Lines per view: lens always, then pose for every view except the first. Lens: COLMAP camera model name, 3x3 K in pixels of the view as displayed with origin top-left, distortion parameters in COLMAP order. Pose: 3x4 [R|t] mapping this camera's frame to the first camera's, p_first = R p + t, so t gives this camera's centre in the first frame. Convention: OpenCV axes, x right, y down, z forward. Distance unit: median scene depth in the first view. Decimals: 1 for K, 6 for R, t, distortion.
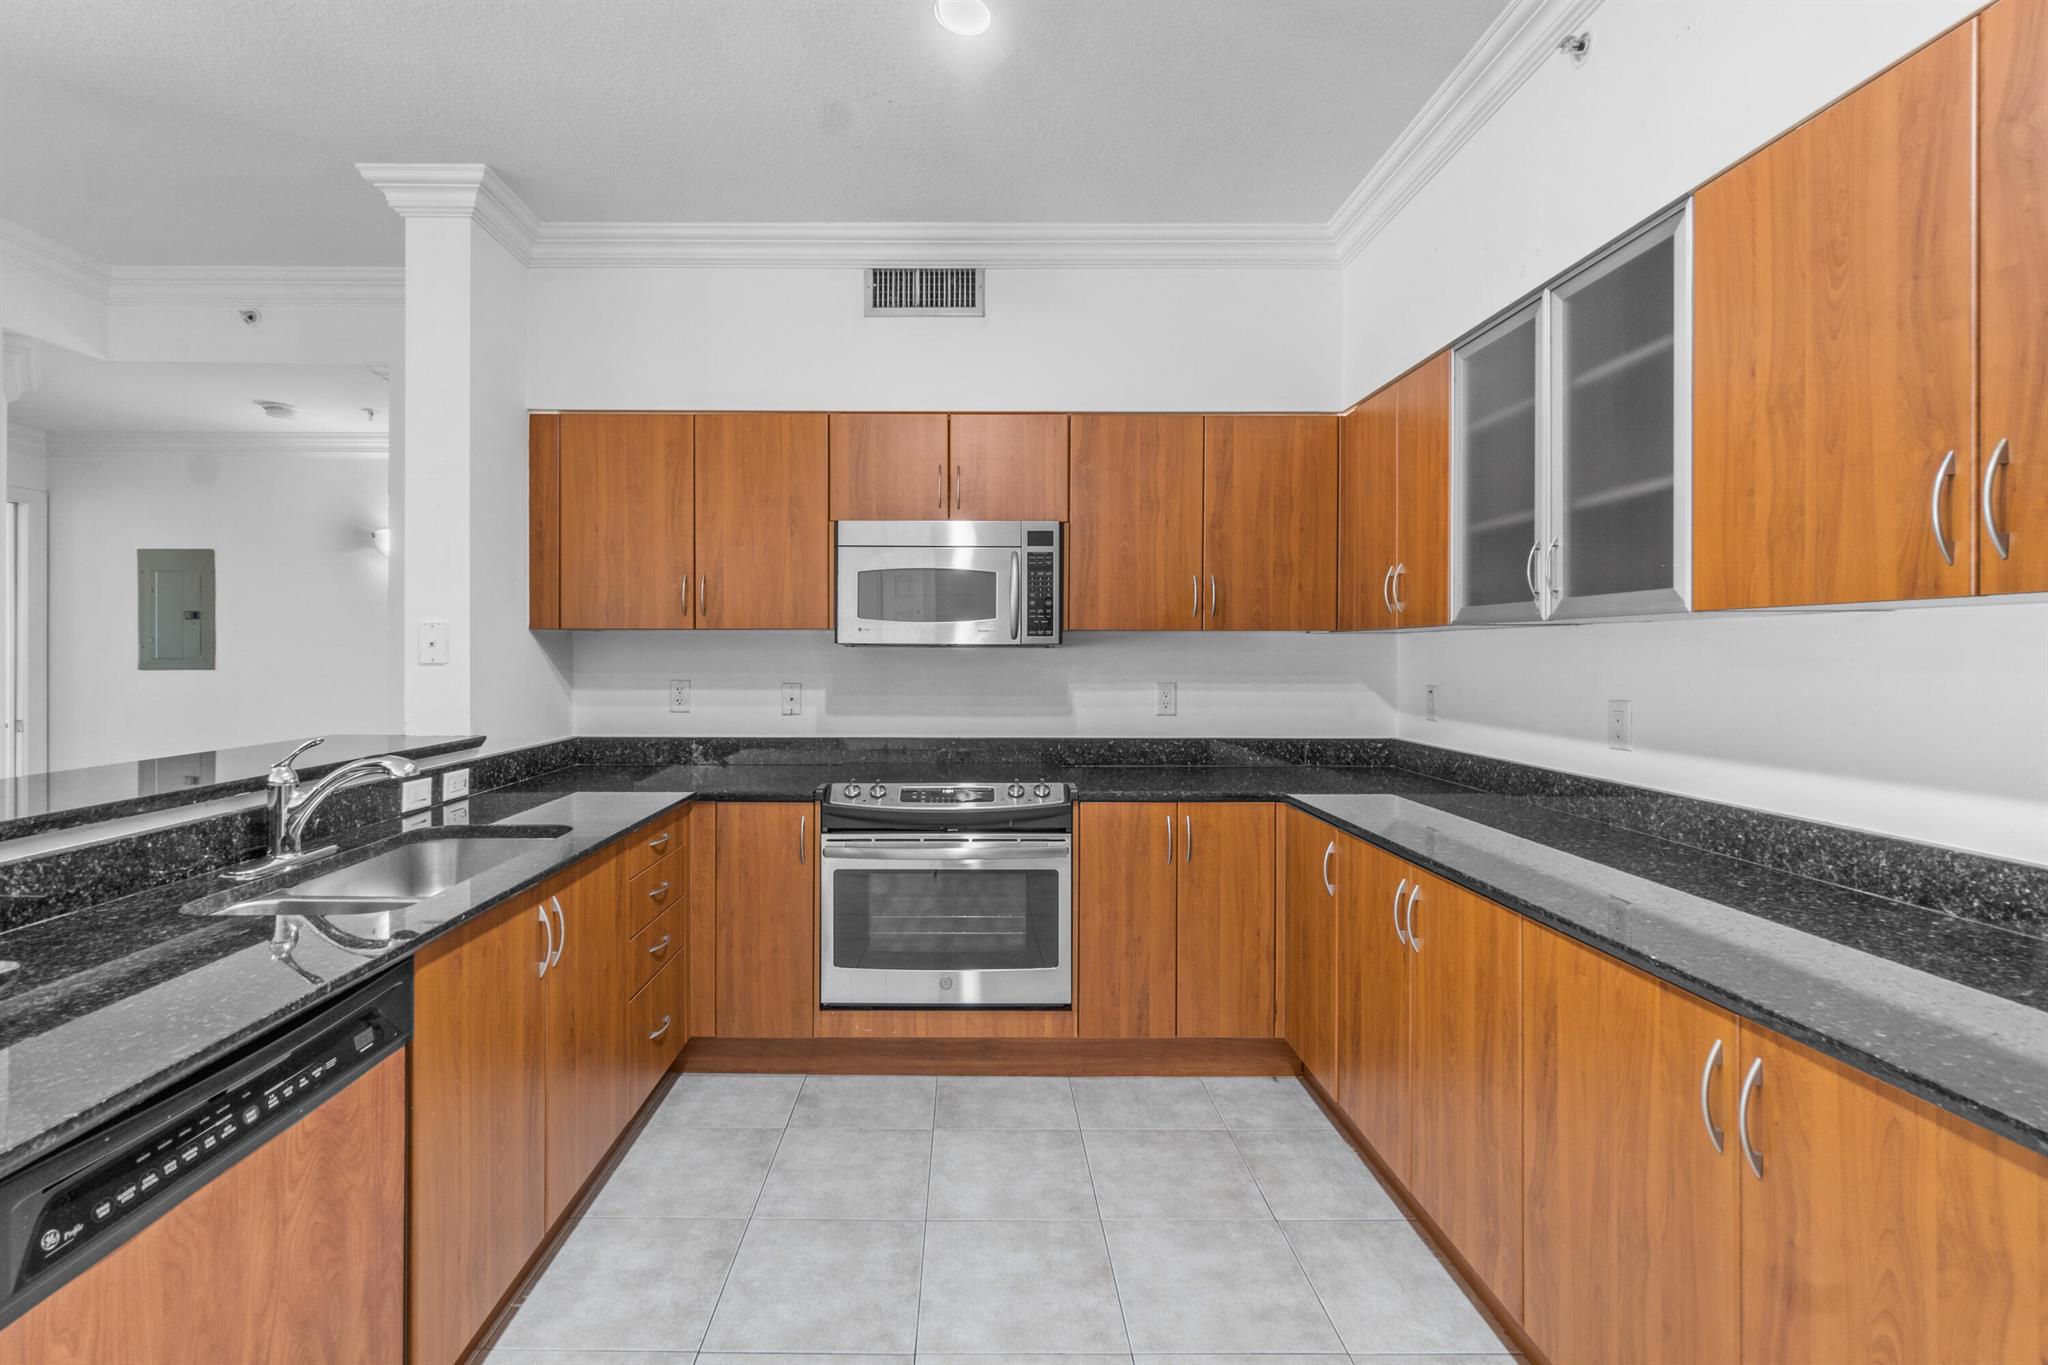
lens RADIAL K [[926.8, 0, 970.0], [0, 926.8, 659.2], [0, 0, 1]] dist [-0.000039, 0.000786]
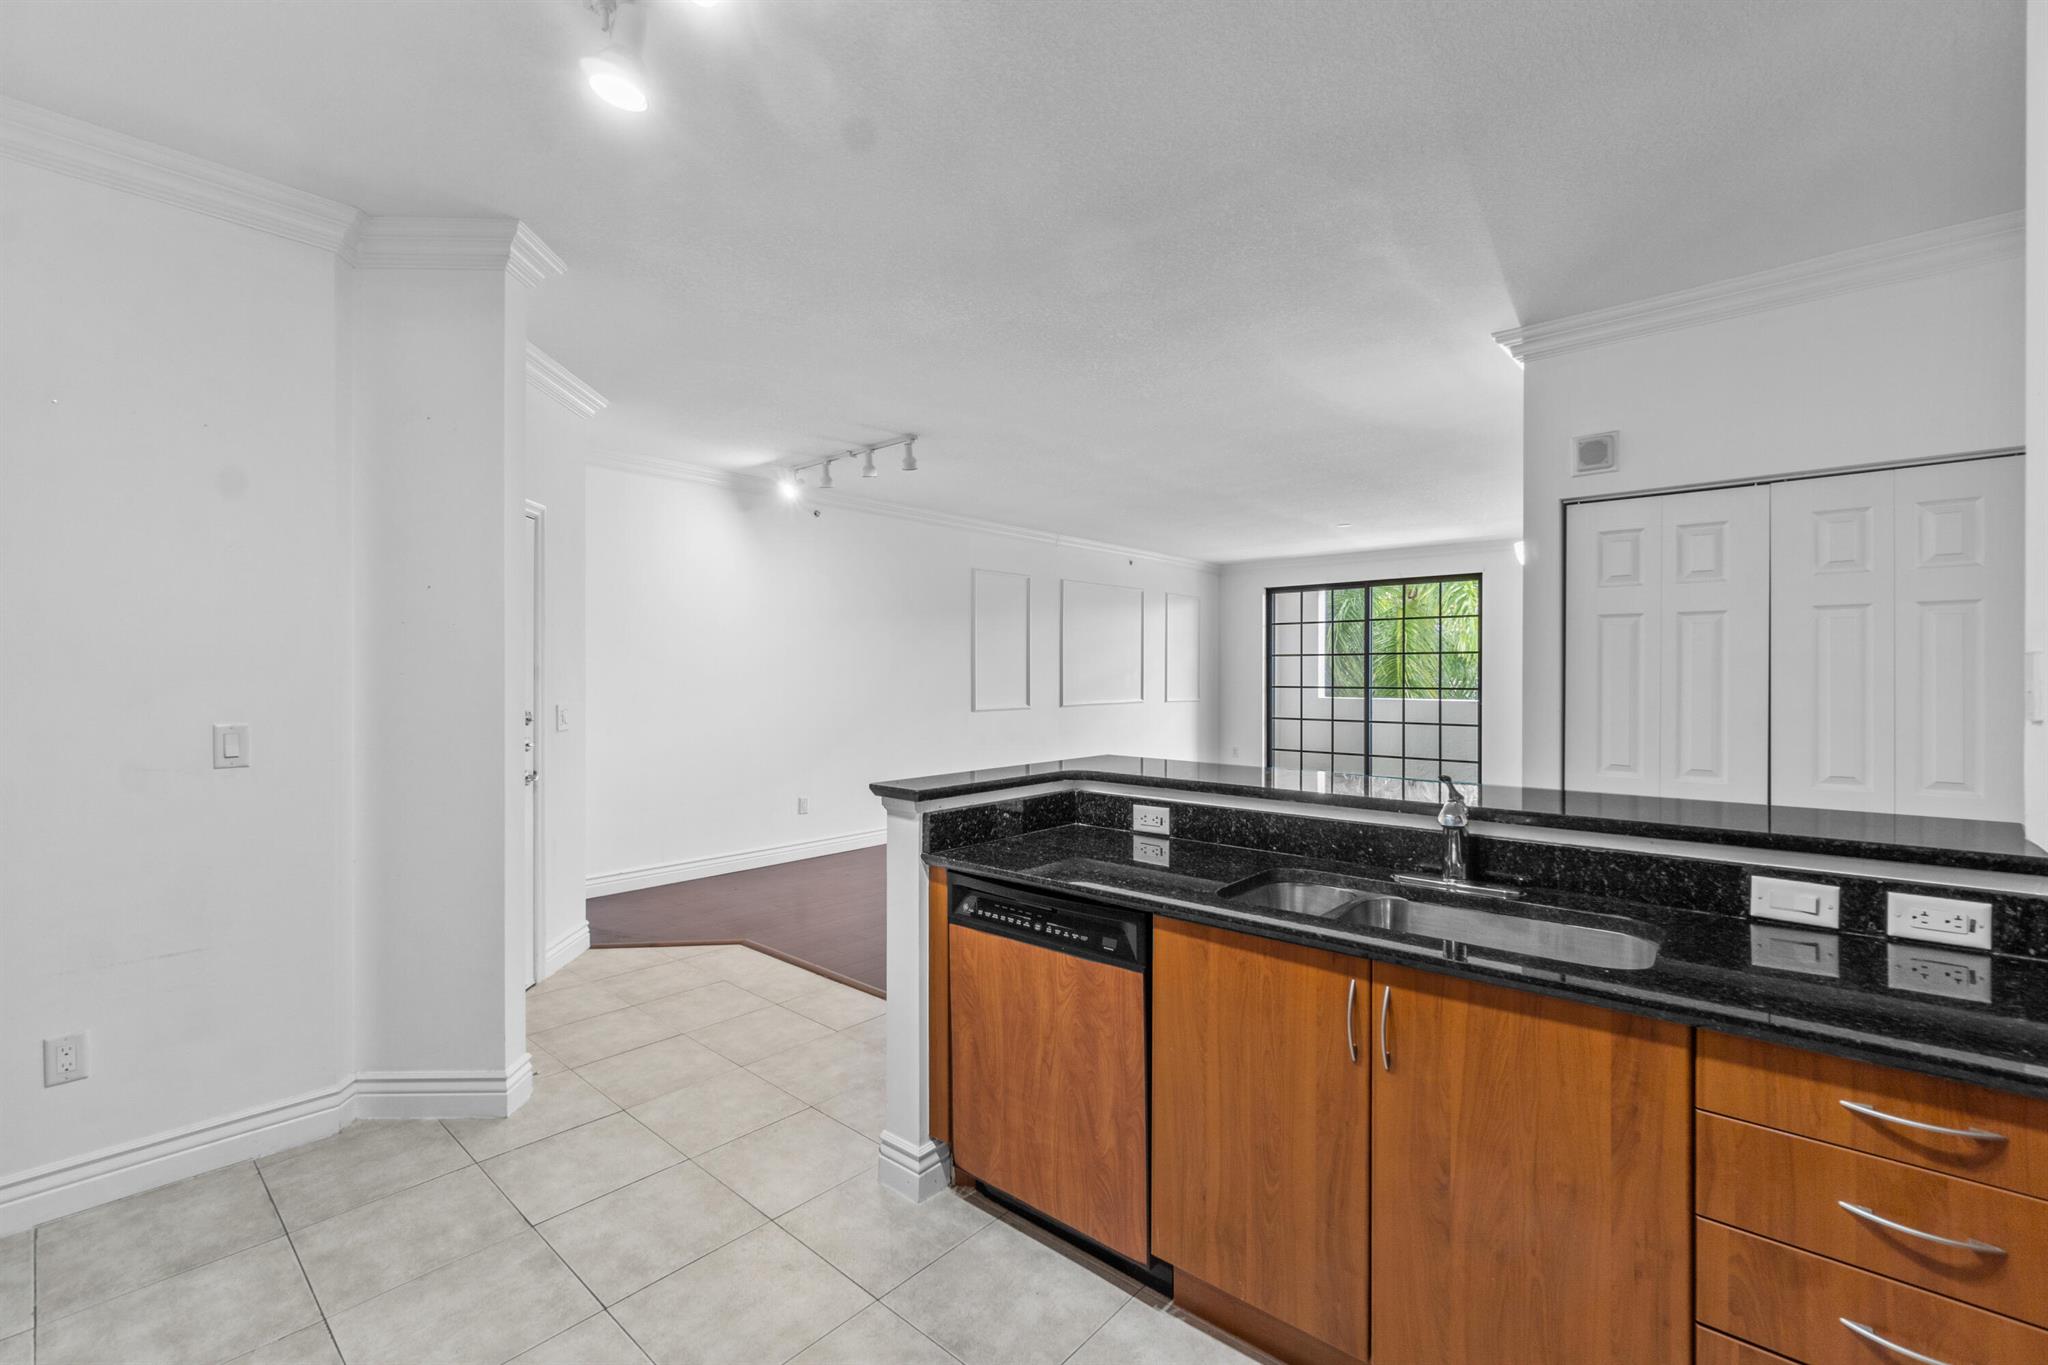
lens RADIAL K [[881.2, 0, 1017.9], [0, 881.2, 670.7], [0, 0, 1]] dist [-0.010200, 0.001132]
pose [[-0.664302, -0.004454, -0.747451, 0.286535], [-0.010014, 0.999946, 0.002941, -0.025103], [0.747397, 0.009439, -0.664310, 0.969944]]
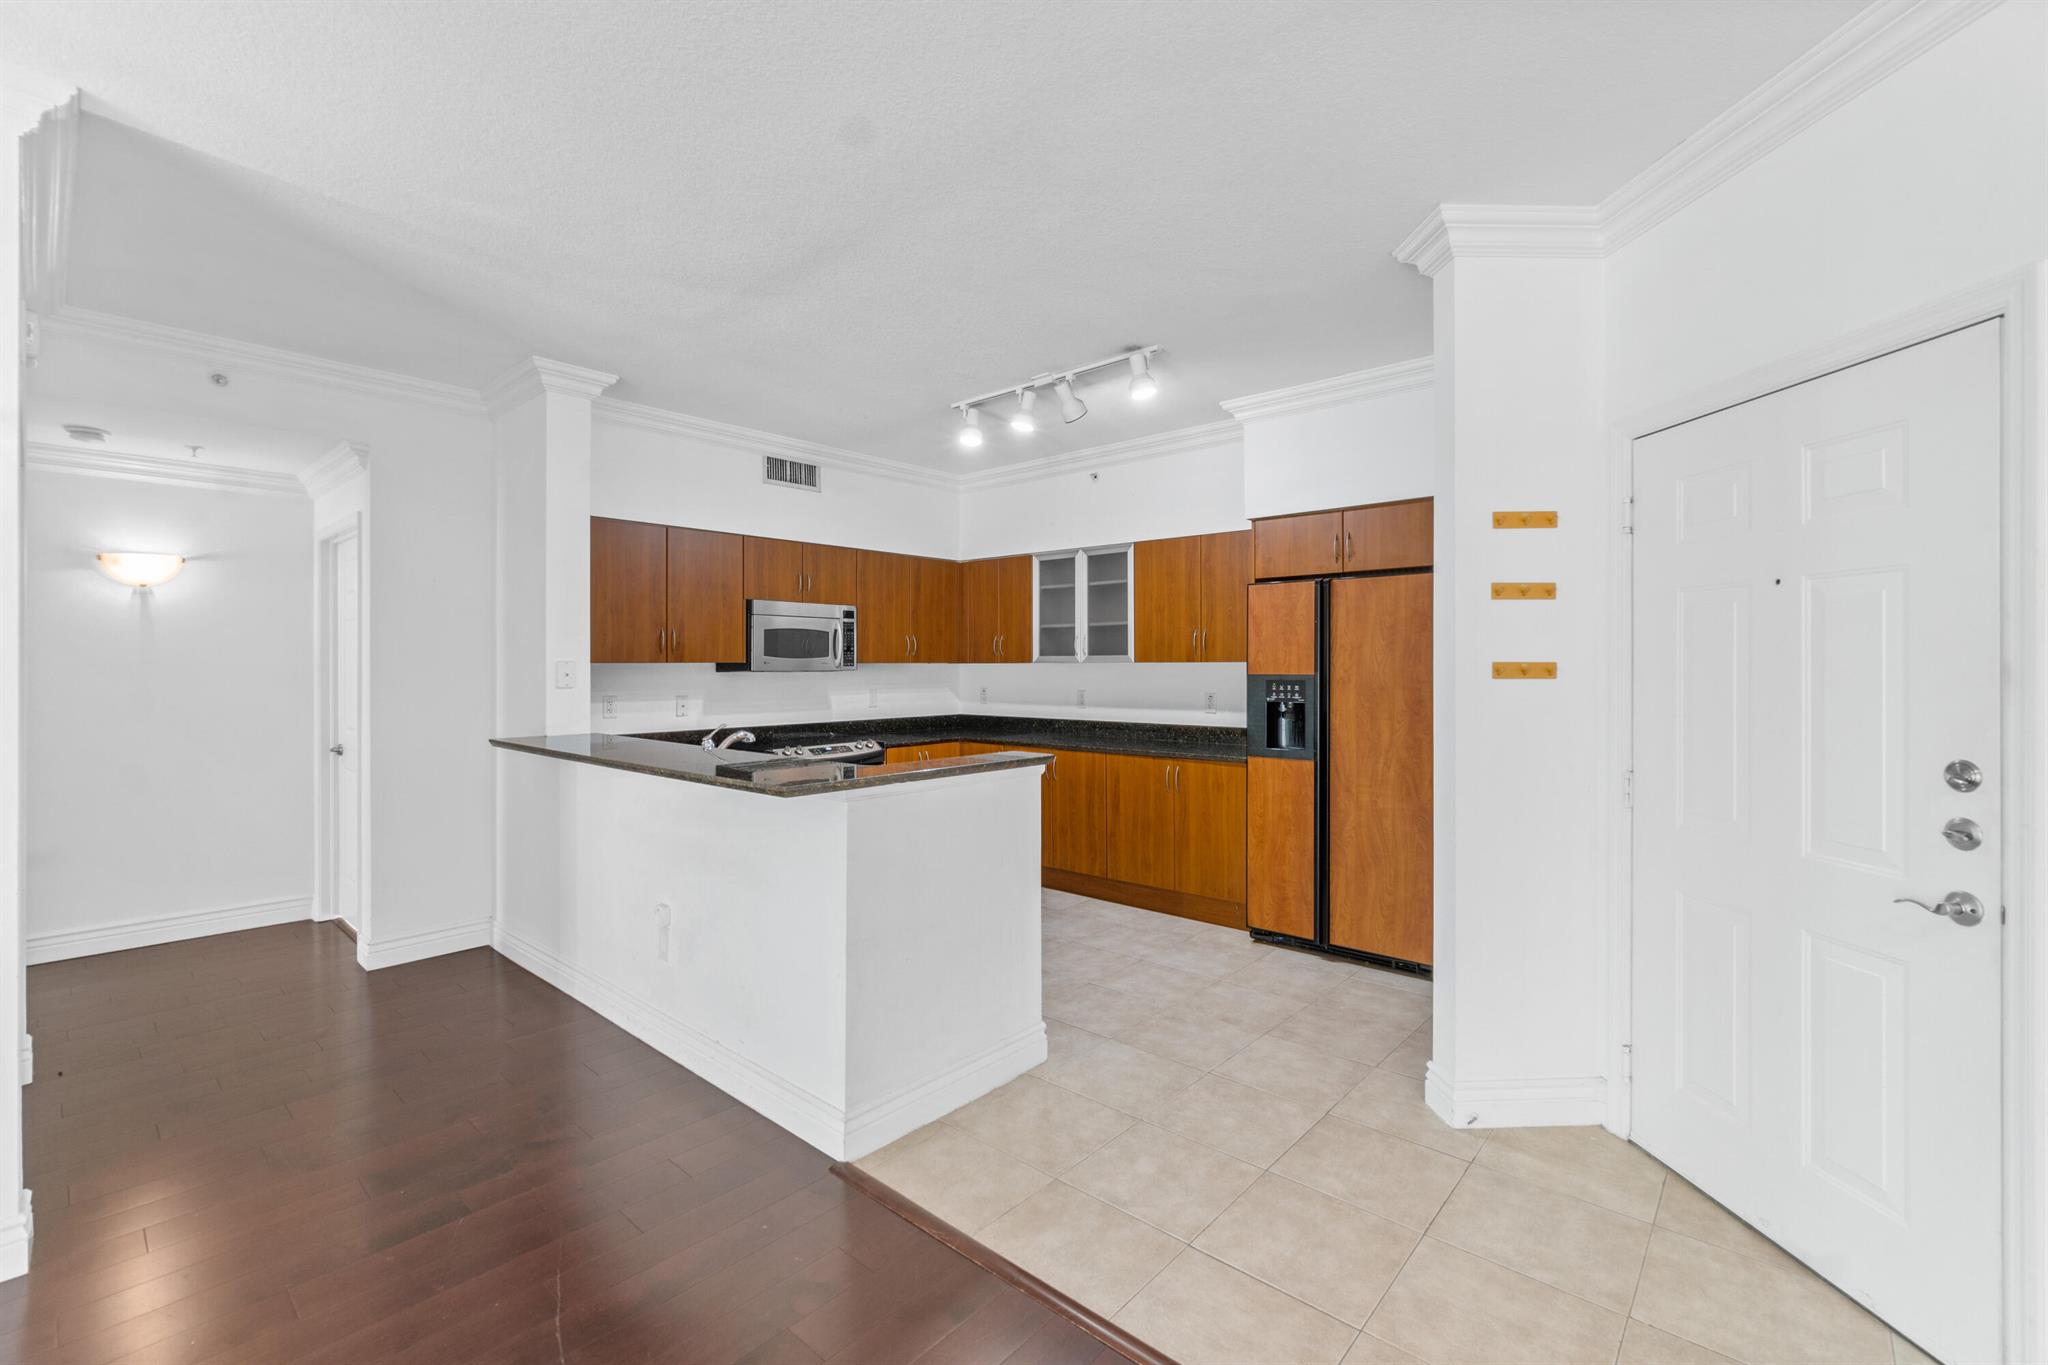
lens RADIAL K [[881.2, 0, 1018.3], [0, 881.2, 671.8], [0, 0, 1]] dist [-0.010200, 0.001132]
pose [[0.667086, -0.009570, 0.744920, -1.270268], [0.009050, 0.999948, 0.004742, -0.022769], [-0.744926, 0.003578, 0.667137, -0.566041]]
